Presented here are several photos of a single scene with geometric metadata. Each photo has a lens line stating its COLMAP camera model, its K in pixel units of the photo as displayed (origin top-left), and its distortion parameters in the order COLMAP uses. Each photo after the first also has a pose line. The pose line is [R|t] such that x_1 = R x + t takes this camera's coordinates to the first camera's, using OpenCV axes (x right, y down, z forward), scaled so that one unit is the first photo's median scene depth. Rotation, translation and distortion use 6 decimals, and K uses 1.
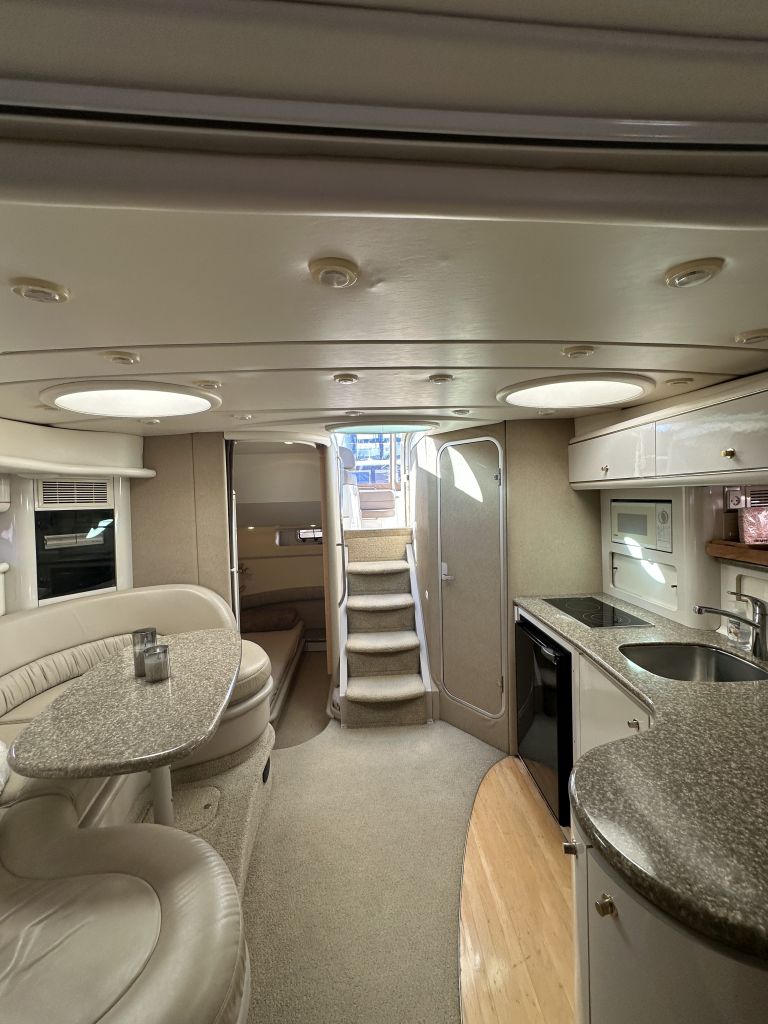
lens RADIAL K [[405.6, 0, 385.8], [0, 405.6, 511.7], [0, 0, 1]] dist [-0.001599, 0.000192]
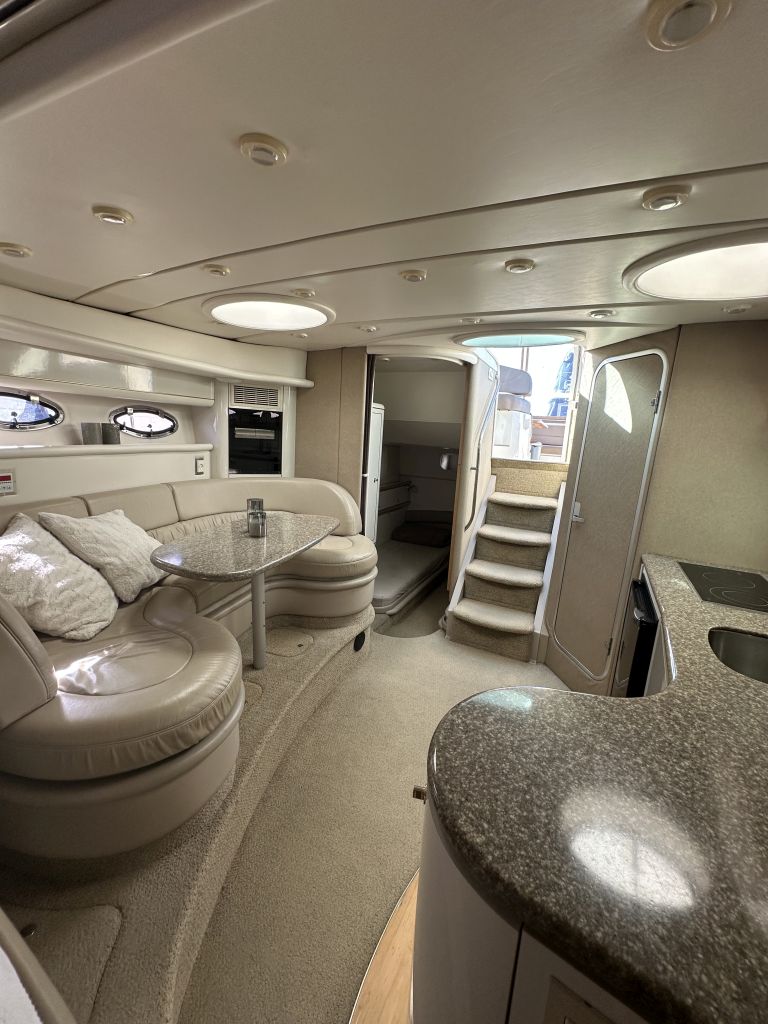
lens RADIAL K [[405.6, 0, 385.8], [0, 405.6, 511.7], [0, 0, 1]] dist [-0.001599, 0.000192]
pose [[0.865715, 0.177204, -0.468119, 0.204323], [-0.099586, 0.977516, 0.185865, 0.024797], [0.490530, -0.114289, 0.863897, 0.037953]]
